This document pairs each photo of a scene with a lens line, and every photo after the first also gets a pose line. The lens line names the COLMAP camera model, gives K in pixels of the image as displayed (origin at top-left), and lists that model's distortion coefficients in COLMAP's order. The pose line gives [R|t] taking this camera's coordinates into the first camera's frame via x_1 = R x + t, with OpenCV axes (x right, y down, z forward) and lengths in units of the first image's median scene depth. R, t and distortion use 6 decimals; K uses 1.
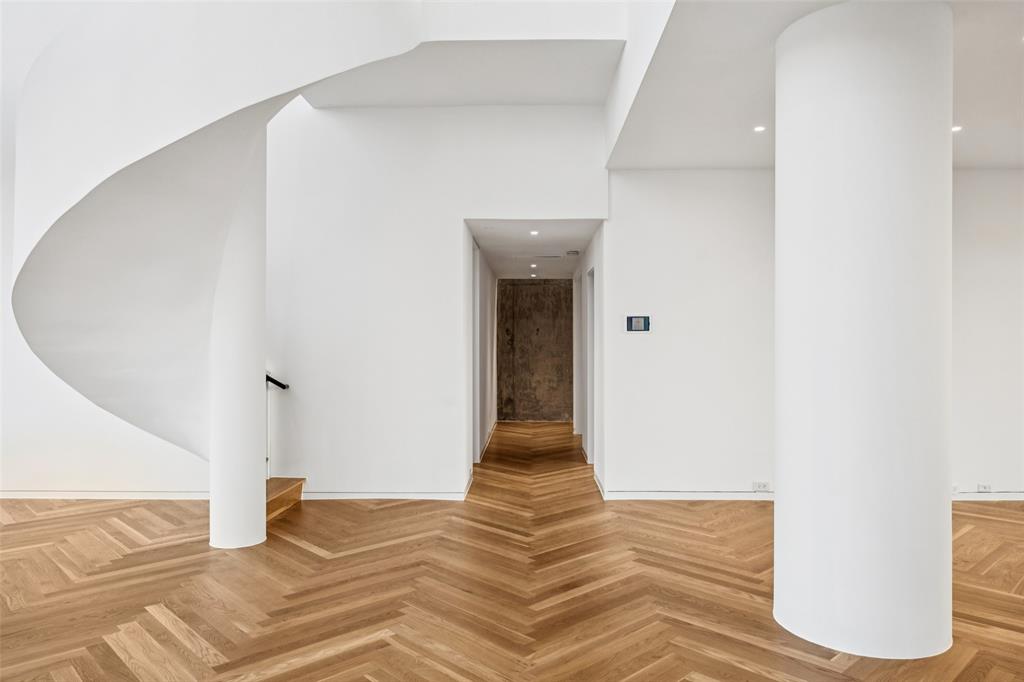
lens RADIAL K [[689.5, 0, 515.8], [0, 689.5, 338.4], [0, 0, 1]] dist [-0.001087, -0.000041]
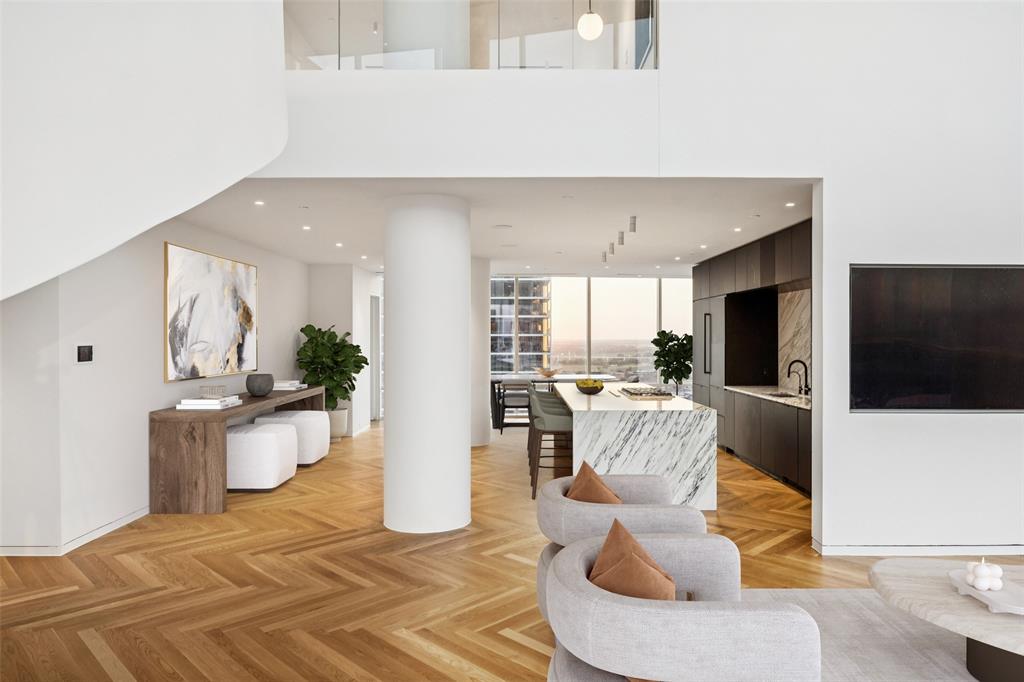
lens RADIAL K [[657.4, 0, 516.5], [0, 657.4, 337.8], [0, 0, 1]] dist [-0.036366, -0.002449]
pose [[-0.010672, 0.000272, 0.999943, -0.925627], [-0.002522, 0.999997, -0.000299, -0.058006], [-0.999940, -0.002525, -0.010671, 0.569545]]
